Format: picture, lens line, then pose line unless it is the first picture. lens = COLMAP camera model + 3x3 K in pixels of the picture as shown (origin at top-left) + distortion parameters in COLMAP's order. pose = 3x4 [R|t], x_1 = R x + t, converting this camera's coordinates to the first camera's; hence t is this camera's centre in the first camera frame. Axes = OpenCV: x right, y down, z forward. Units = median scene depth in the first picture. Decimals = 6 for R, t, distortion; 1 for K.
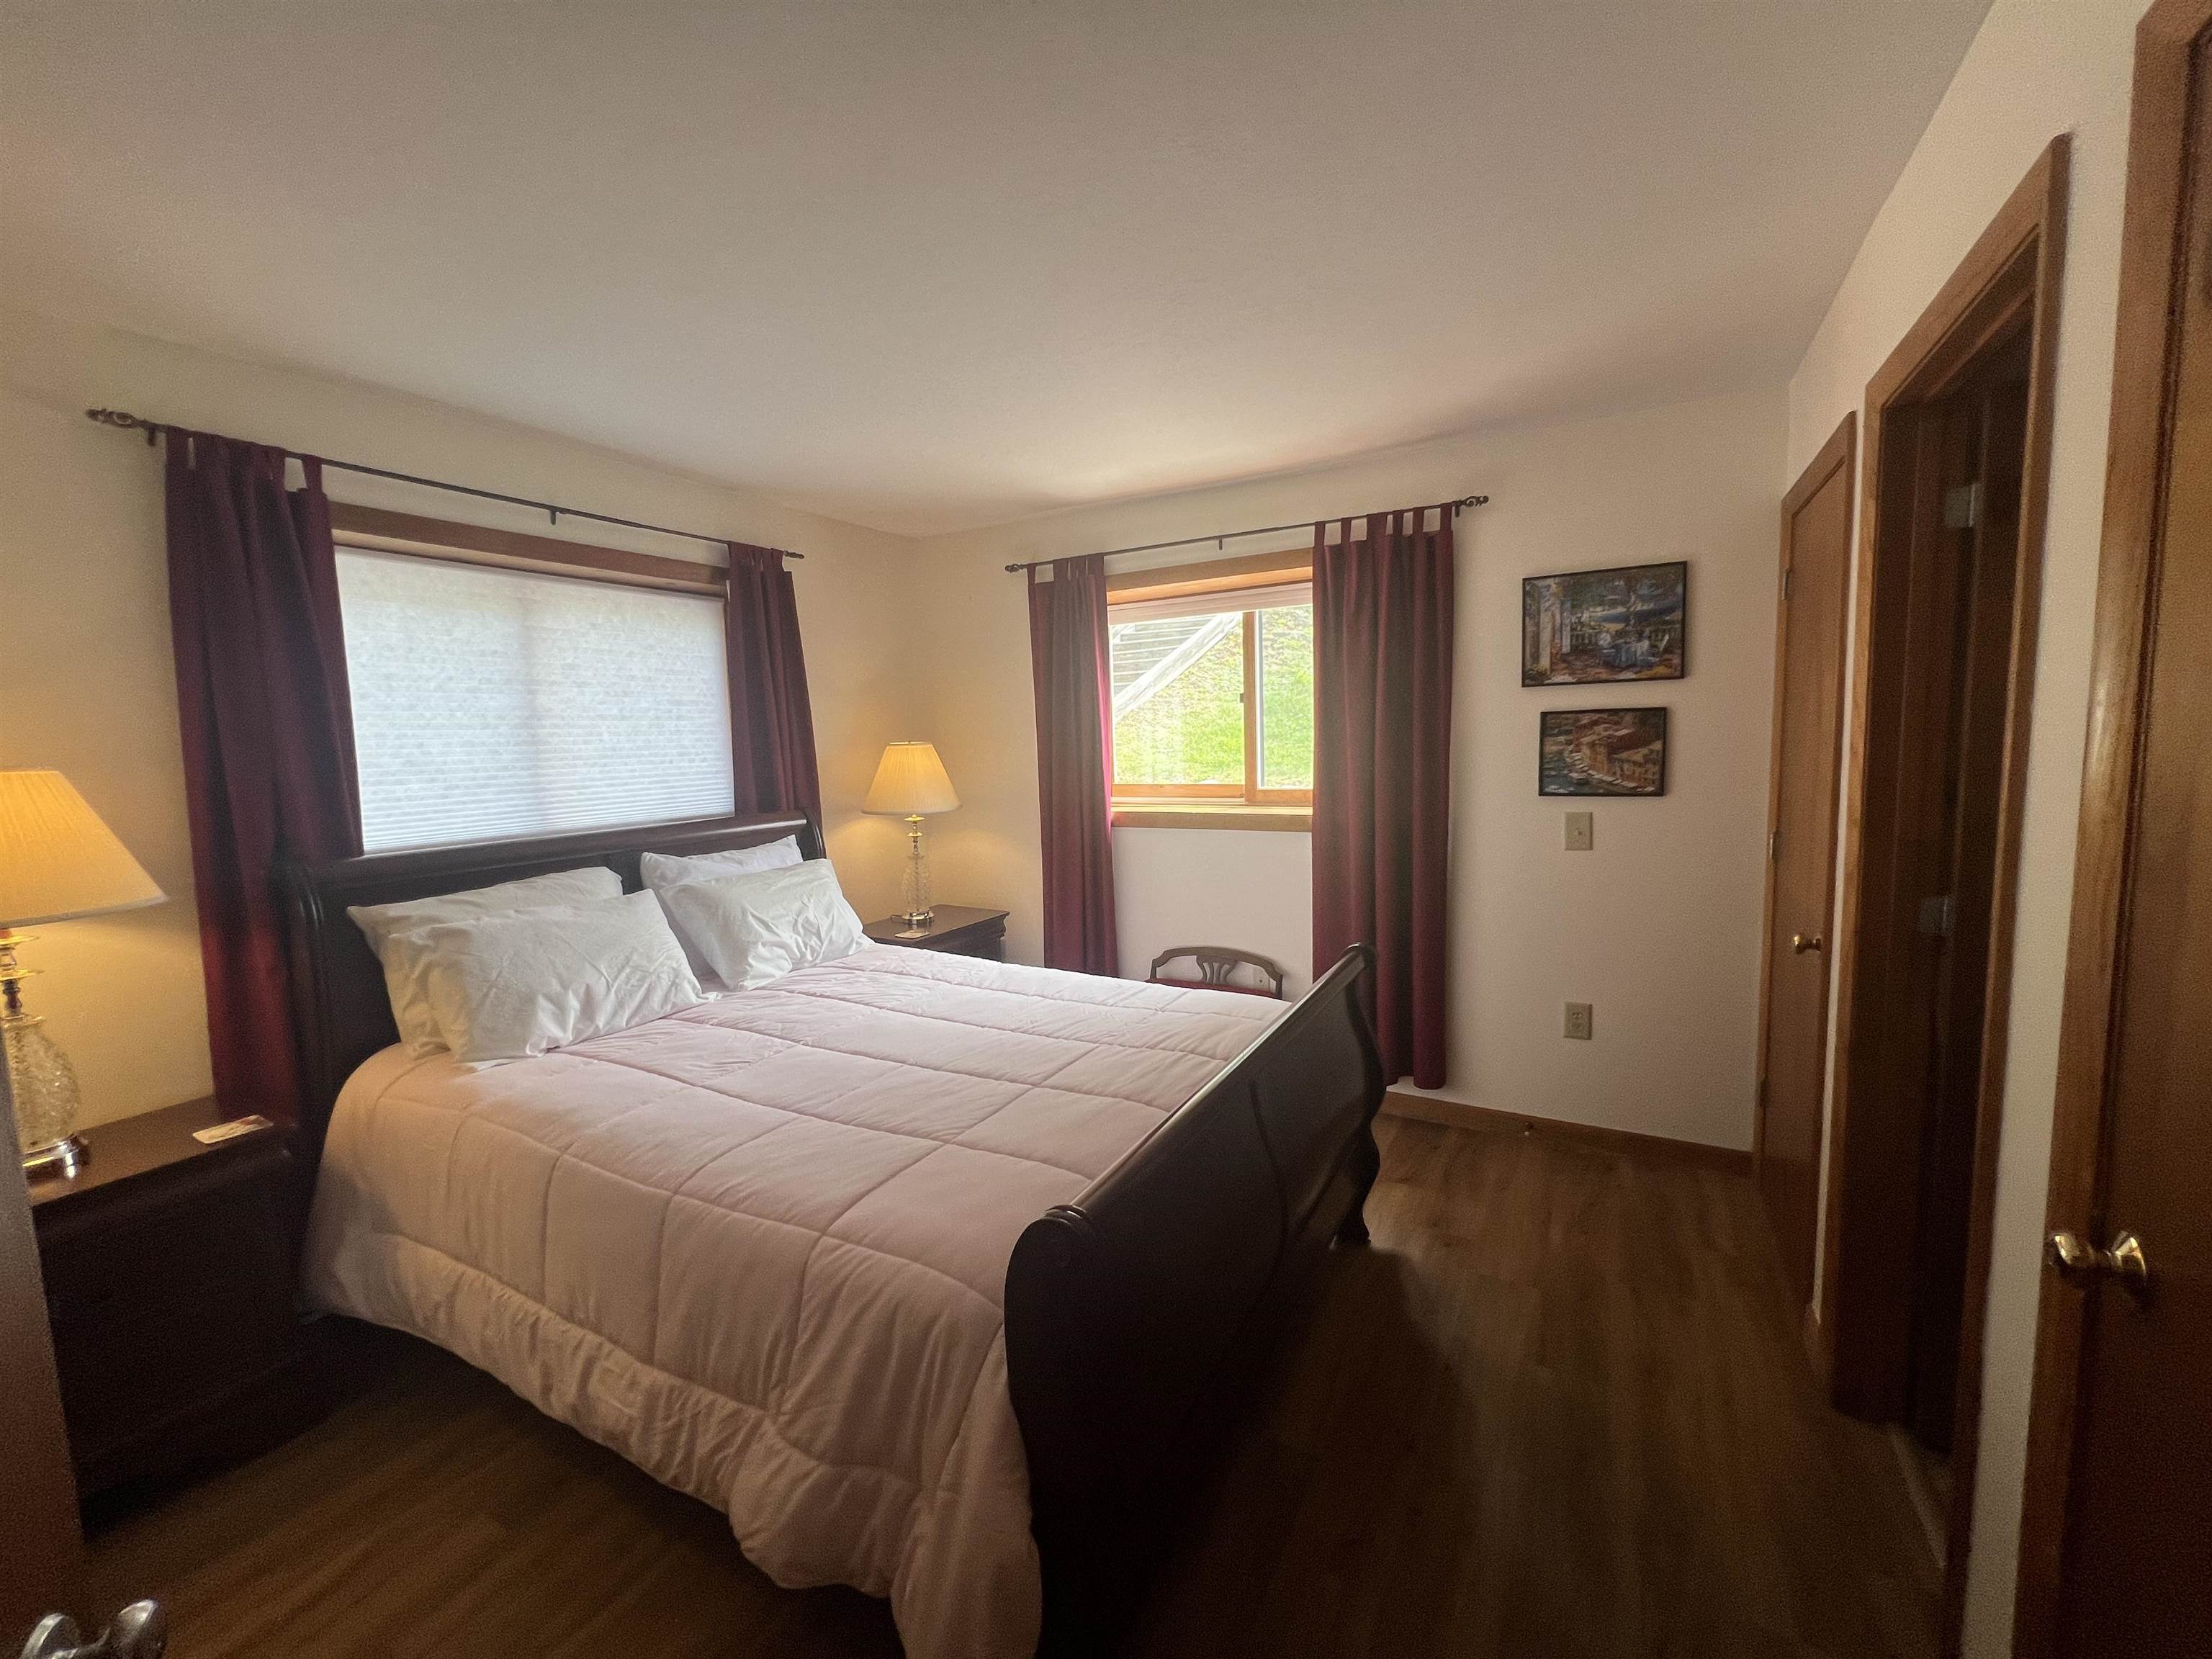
lens RADIAL K [[882.9, 0, 1098.2], [0, 882.9, 822.8], [0, 0, 1]] dist [-0.002084, 0.000071]
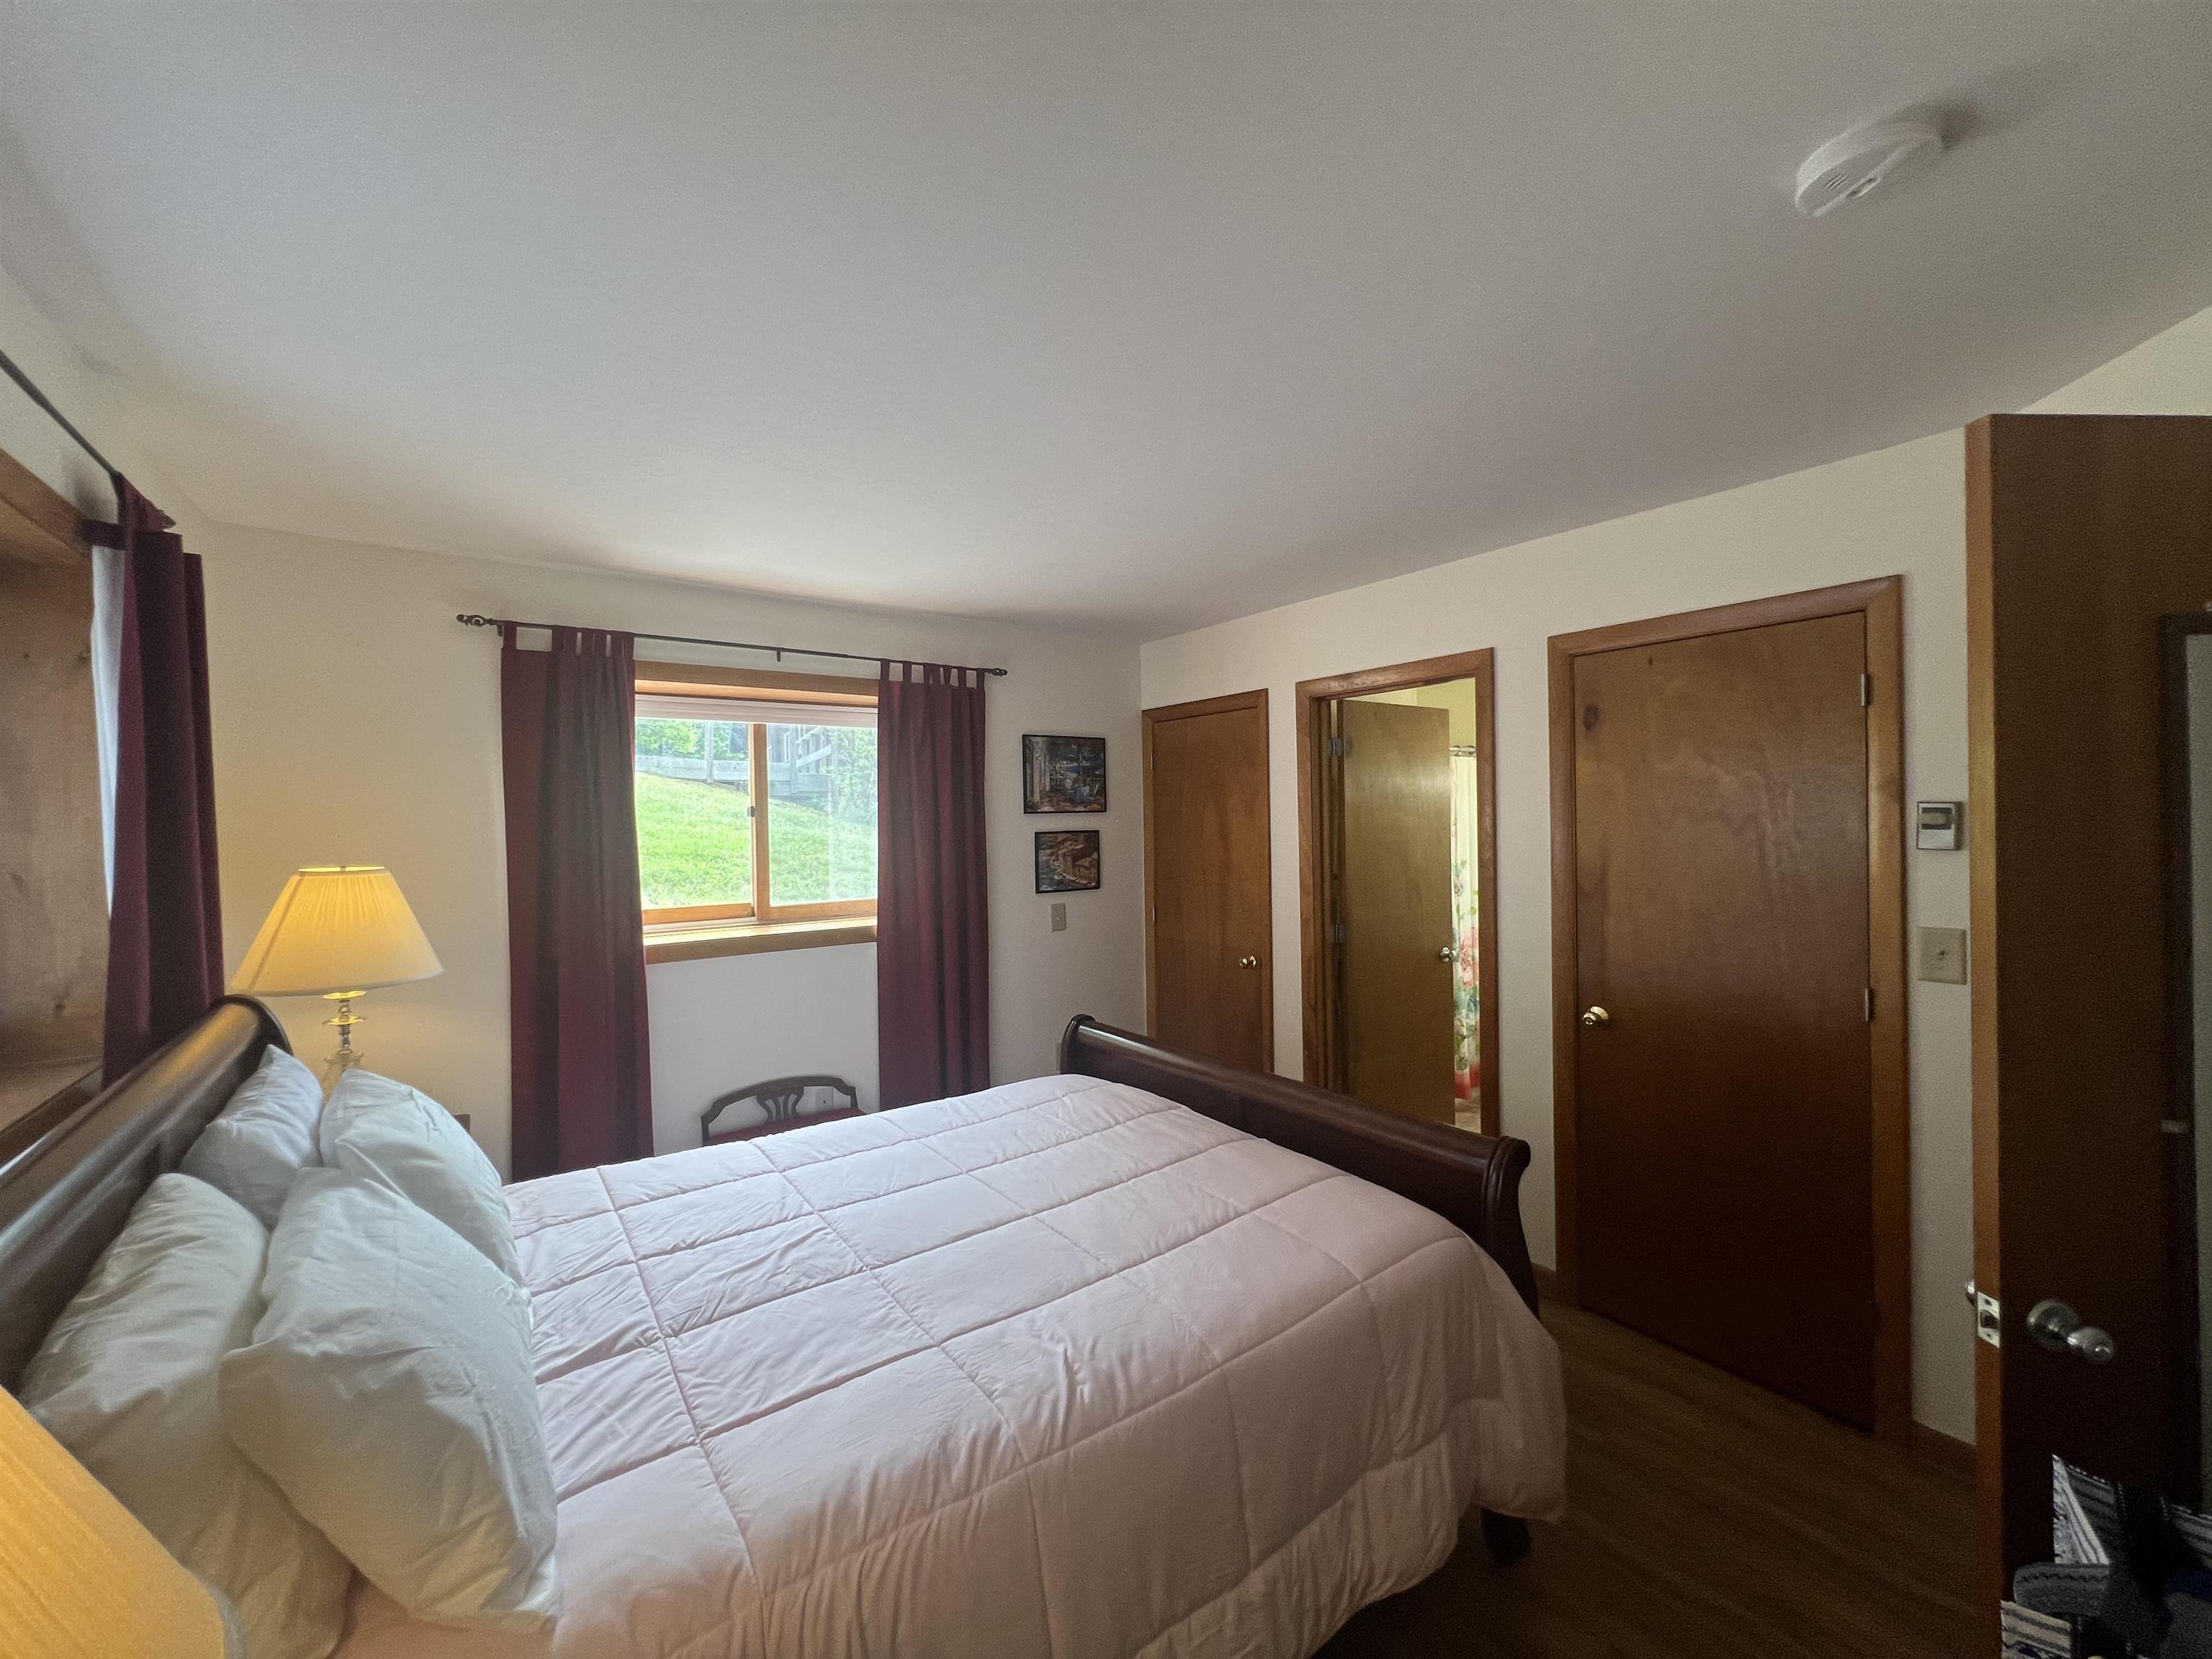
lens RADIAL K [[882.9, 0, 1098.2], [0, 882.9, 822.8], [0, 0, 1]] dist [-0.002084, 0.000071]
pose [[0.407458, 0.018711, 0.913032, -0.714922], [0.093435, 0.993689, -0.062061, -0.046698], [-0.908432, 0.110596, 0.403138, 0.363593]]
